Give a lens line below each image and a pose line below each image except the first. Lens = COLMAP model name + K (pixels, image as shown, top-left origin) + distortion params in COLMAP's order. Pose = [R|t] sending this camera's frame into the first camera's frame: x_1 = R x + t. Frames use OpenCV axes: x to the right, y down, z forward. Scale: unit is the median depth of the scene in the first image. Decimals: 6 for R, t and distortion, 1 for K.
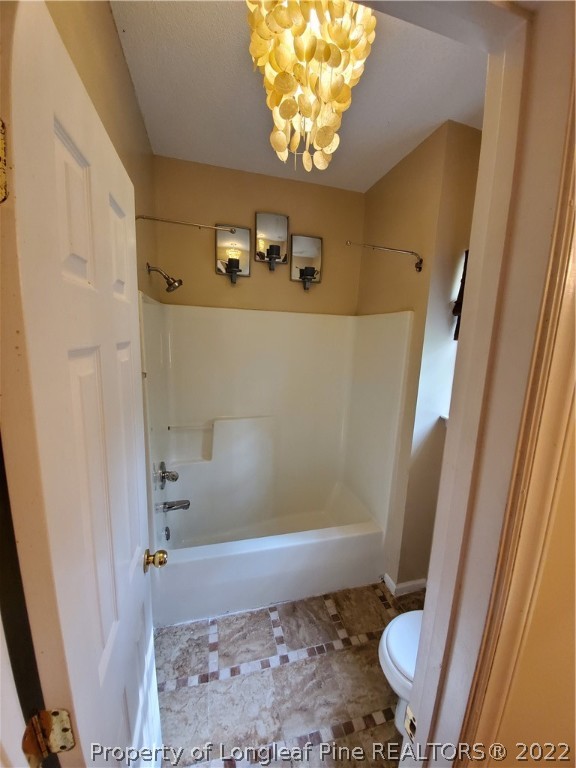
lens RADIAL K [[304.0, 0, 296.7], [0, 304.0, 387.3], [0, 0, 1]] dist [0.009593, -0.015112]
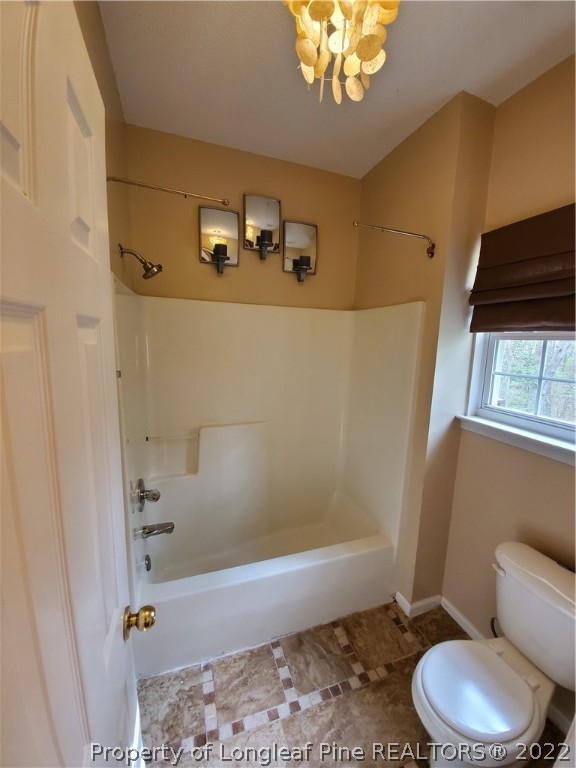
lens RADIAL K [[307.0, 0, 298.9], [0, 307.0, 386.9], [0, 0, 1]] dist [0.001801, -0.014307]
pose [[0.997017, -0.019681, 0.074631, -0.064793], [0.021012, 0.999633, -0.017094, 0.013246], [-0.074267, 0.018612, 0.997065, 0.119208]]
